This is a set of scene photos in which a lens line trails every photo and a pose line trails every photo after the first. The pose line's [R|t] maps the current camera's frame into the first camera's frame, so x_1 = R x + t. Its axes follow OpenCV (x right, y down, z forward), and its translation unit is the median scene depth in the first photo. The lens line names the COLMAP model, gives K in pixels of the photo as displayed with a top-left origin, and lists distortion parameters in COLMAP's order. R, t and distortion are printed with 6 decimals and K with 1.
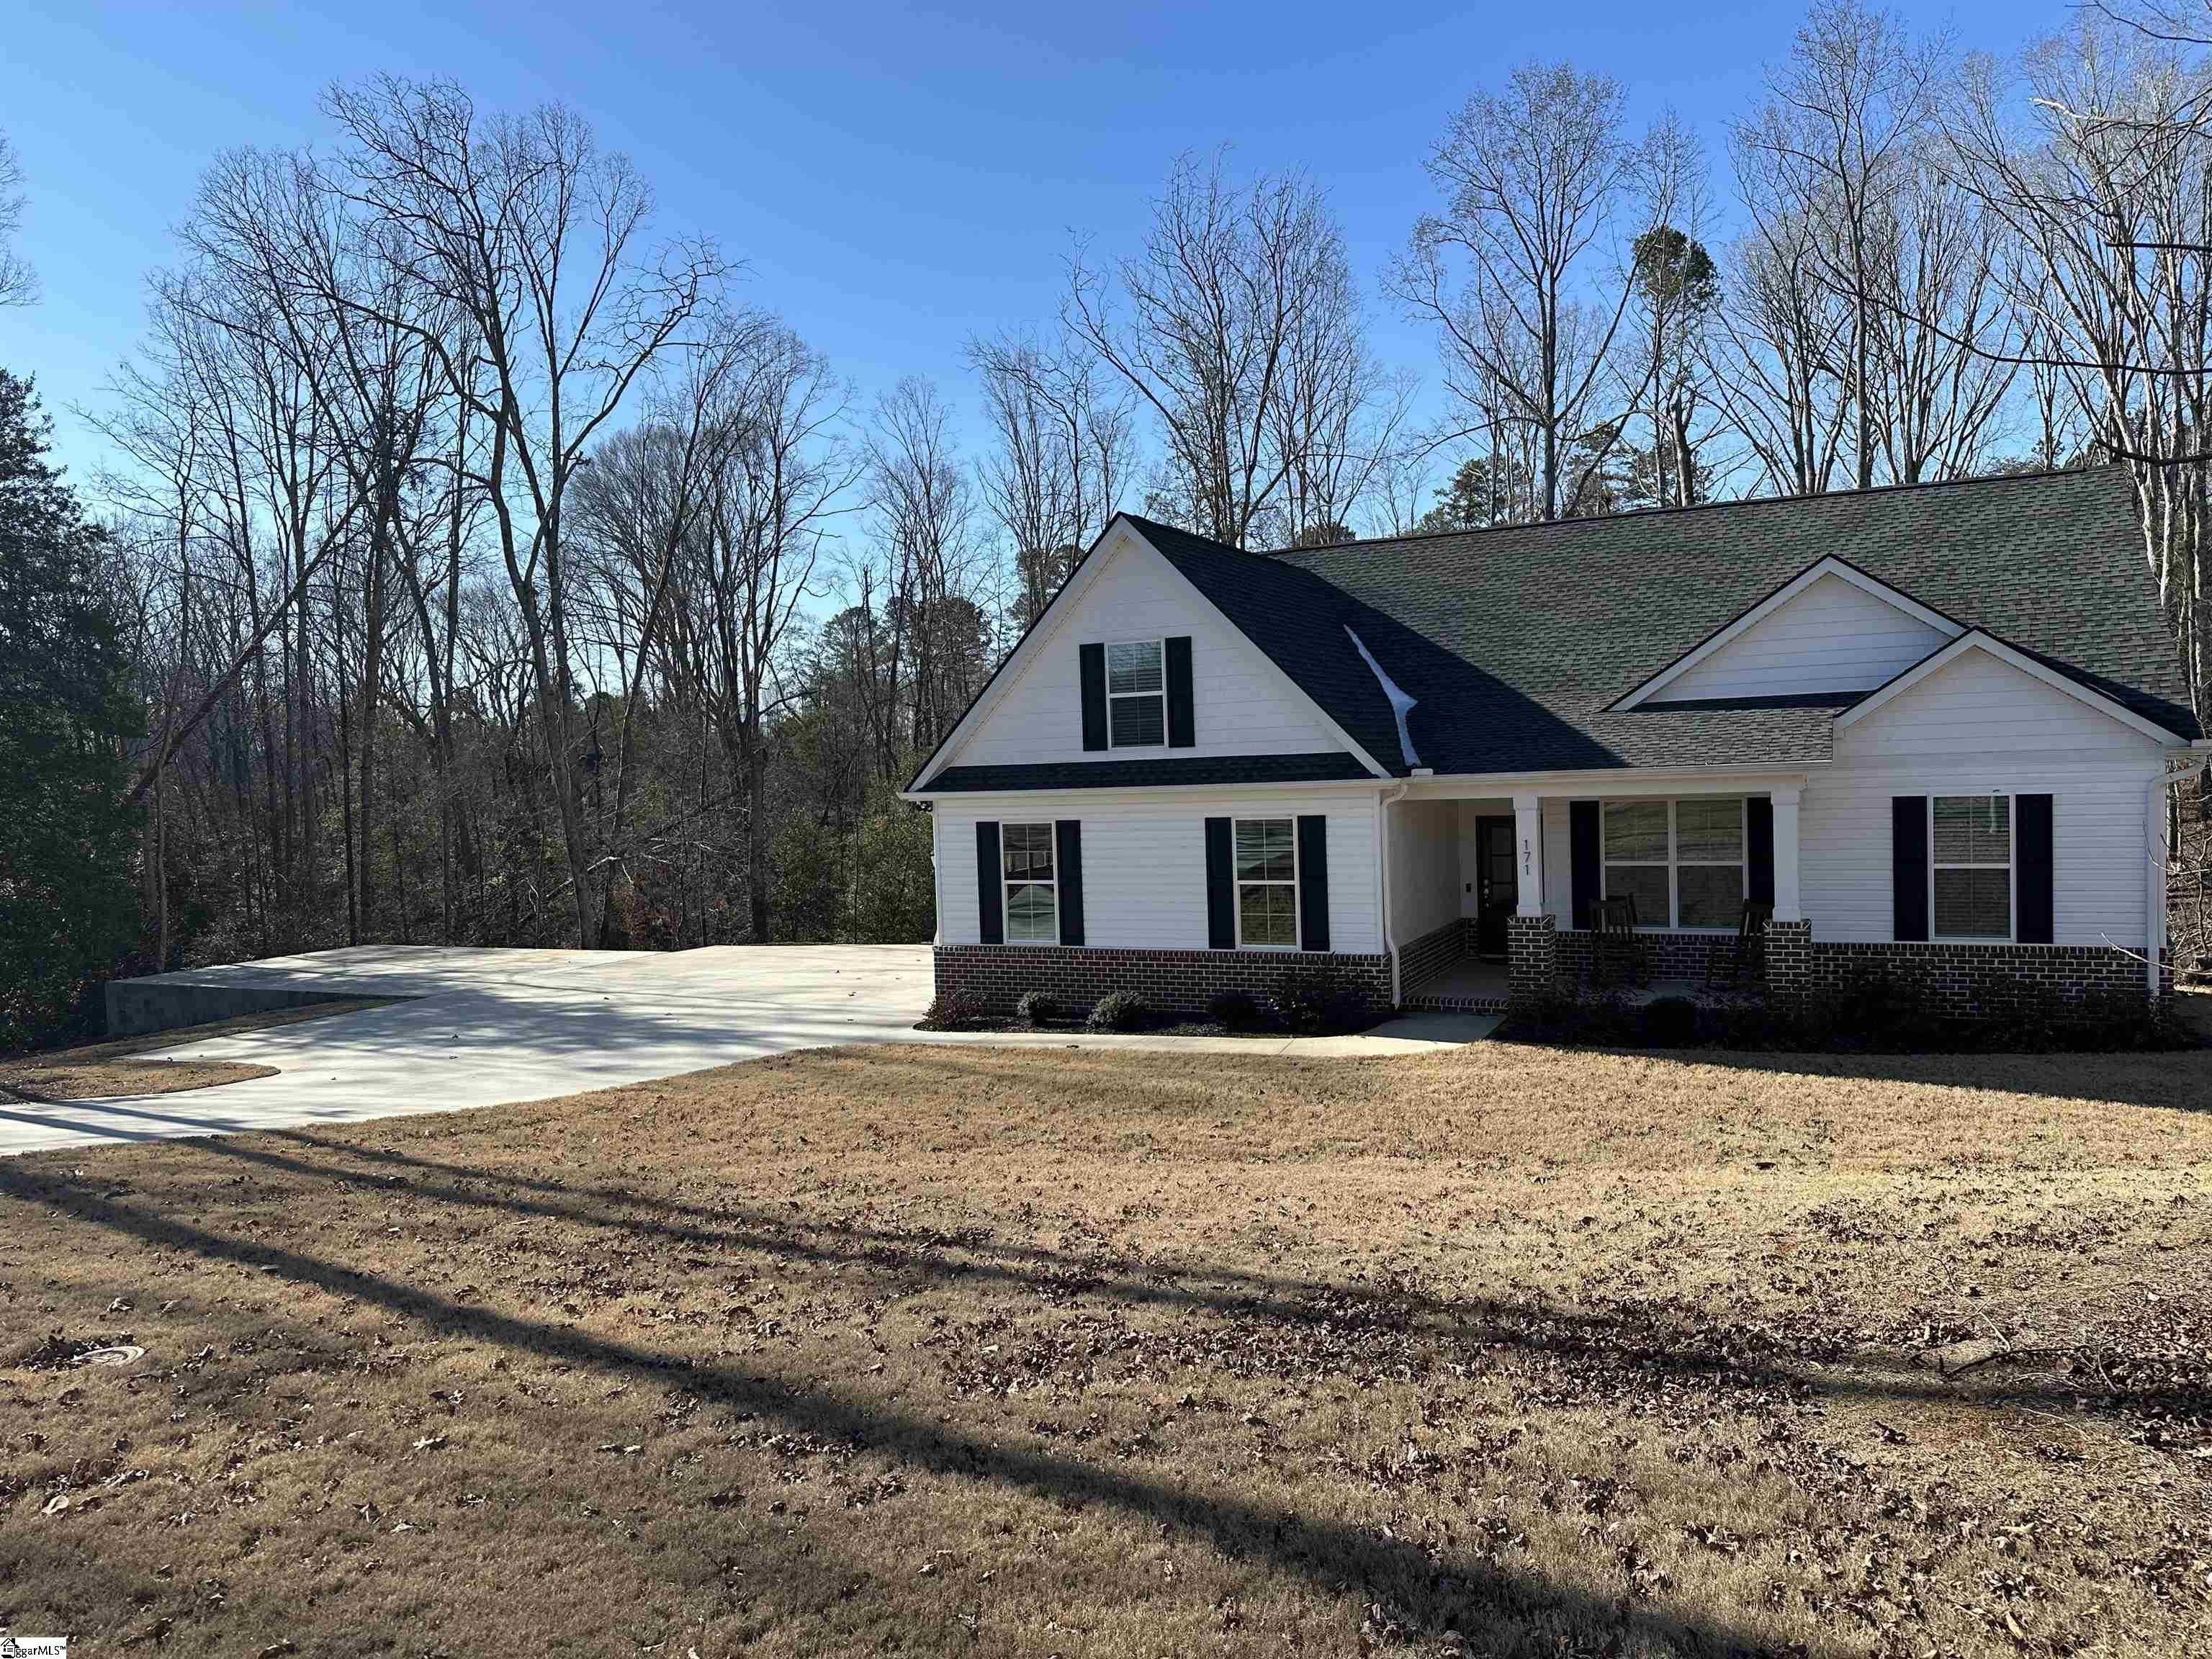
lens RADIAL K [[1525.4, 0, 1101.2], [0, 1525.4, 846.1], [0, 0, 1]] dist [0.096001, -0.132963]
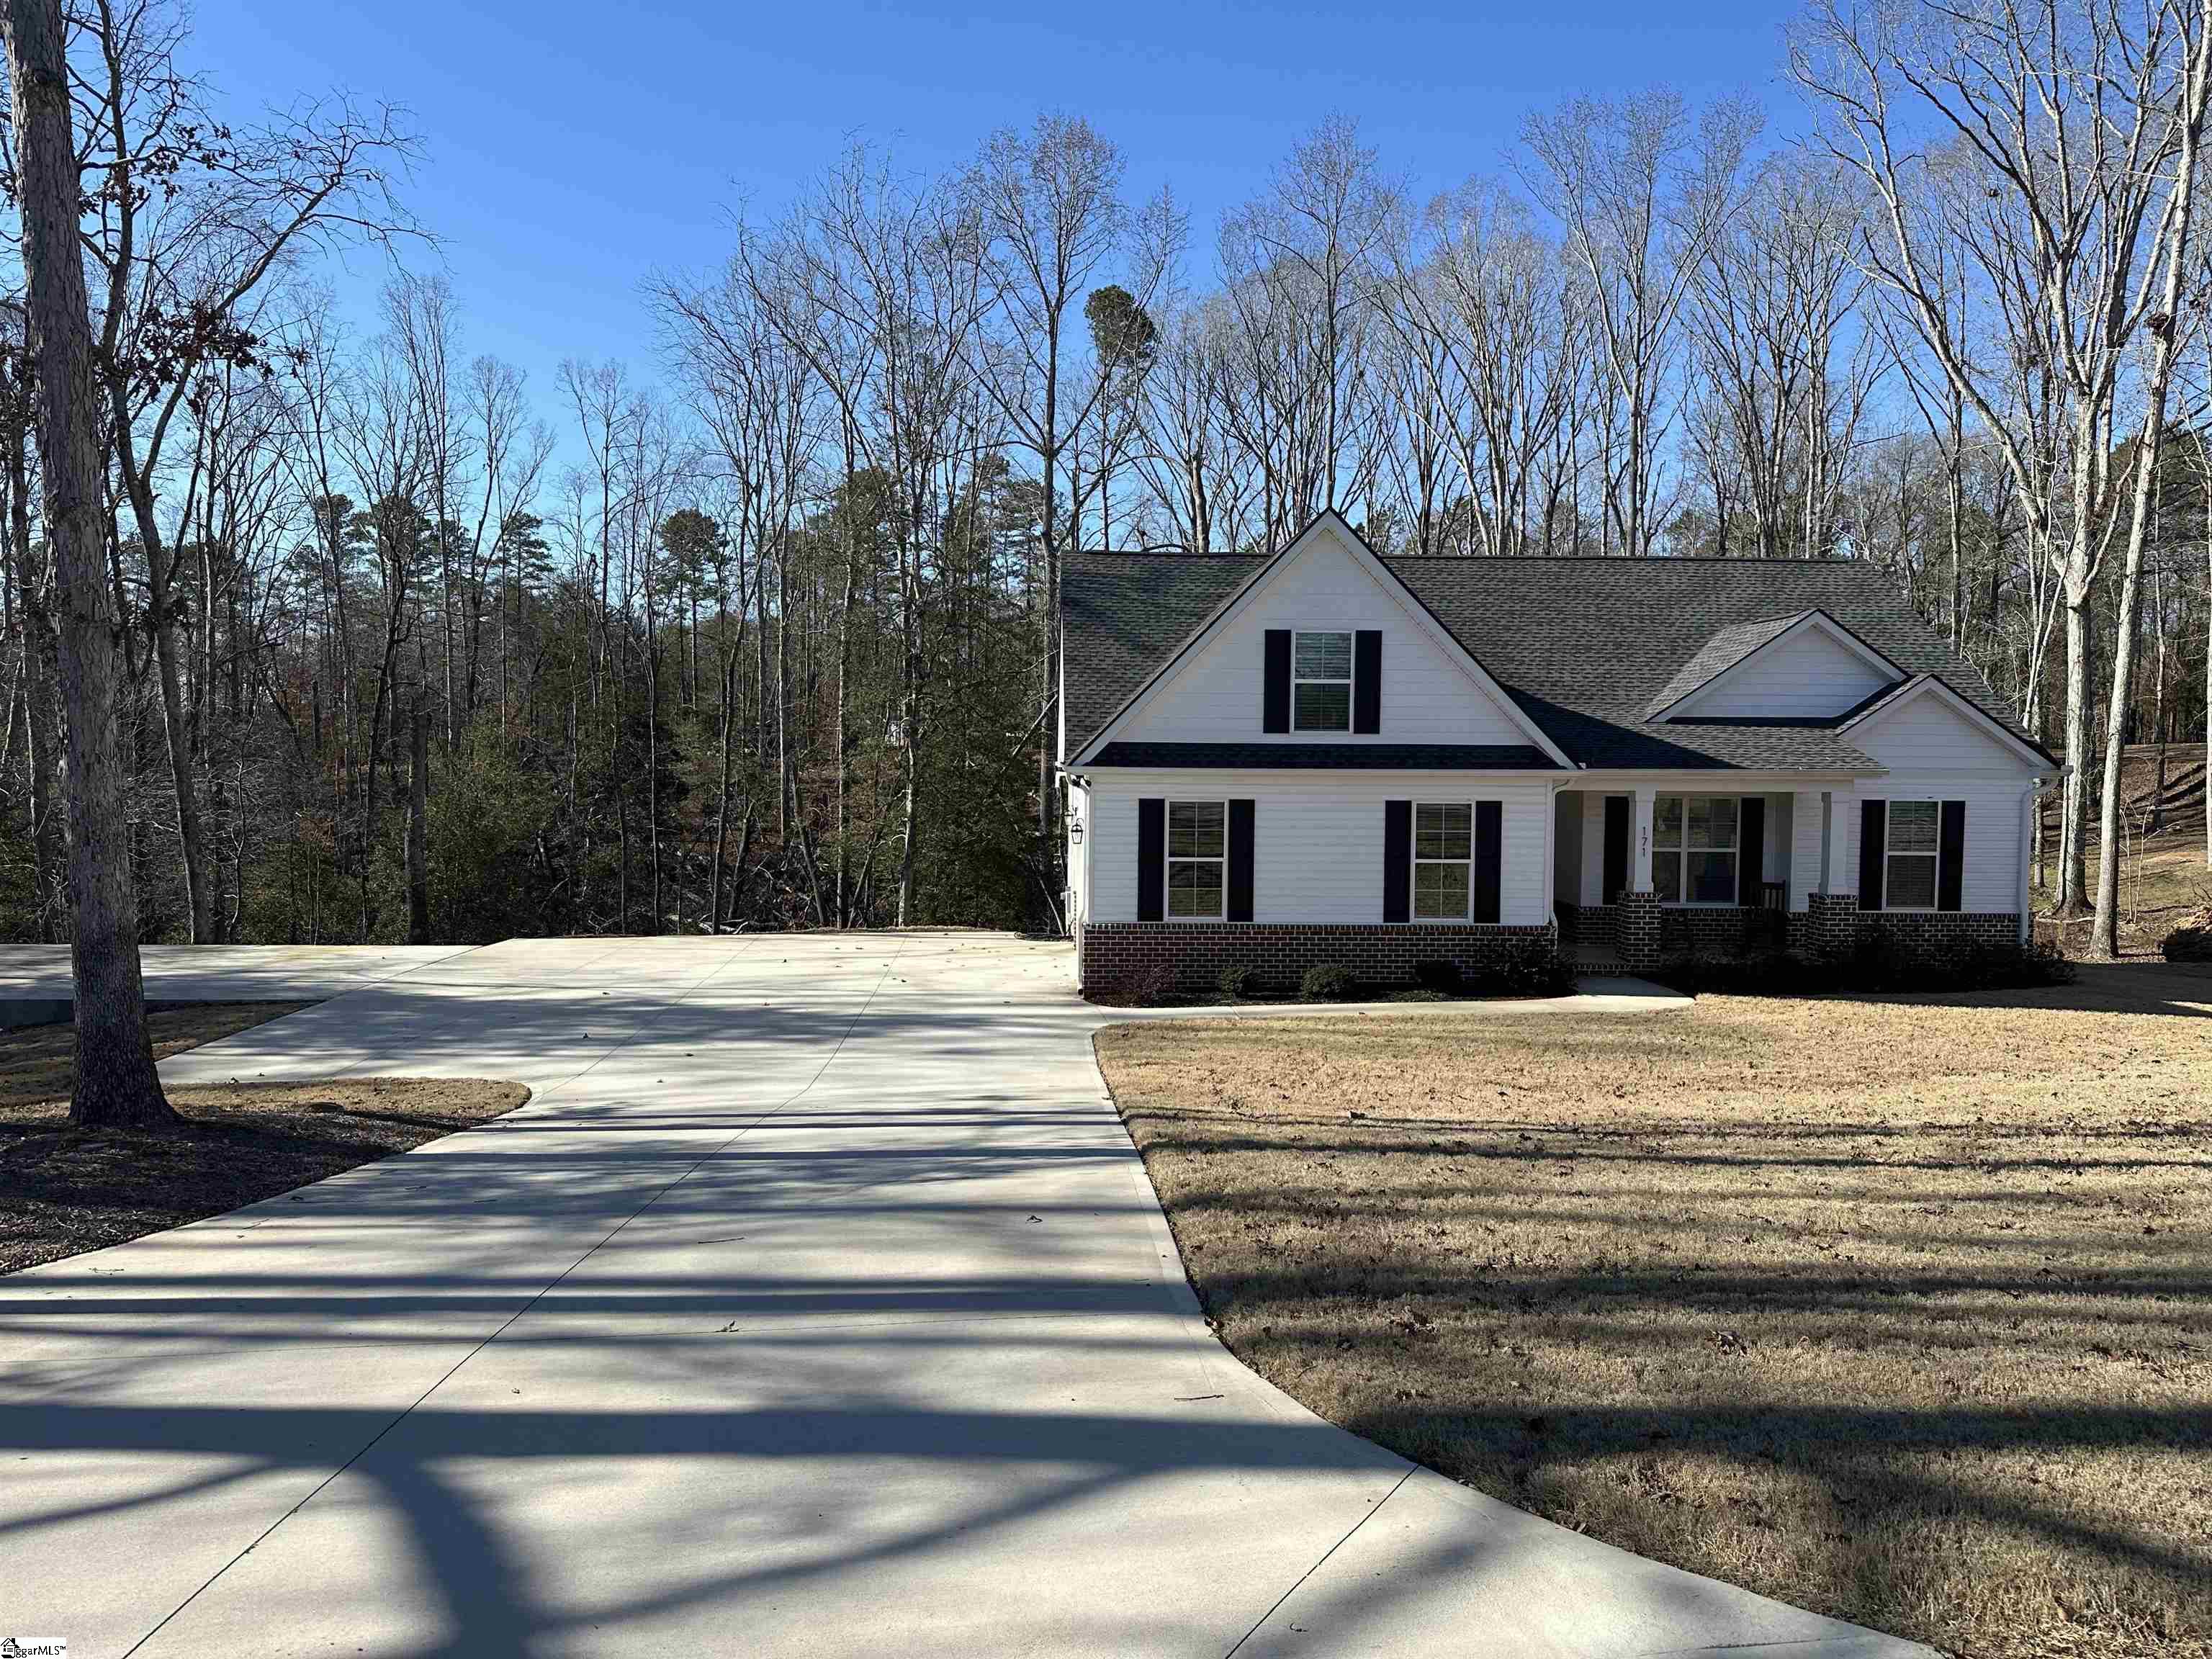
lens RADIAL K [[1529.1, 0, 1106.0], [0, 1529.1, 829.5], [0, 0, 1]] dist [0.154603, -0.217949]
pose [[0.871033, 0.021593, 0.490750, -0.628816], [-0.014736, 0.999732, -0.017832, 0.023846], [-0.491004, 0.008300, 0.871118, 0.152833]]
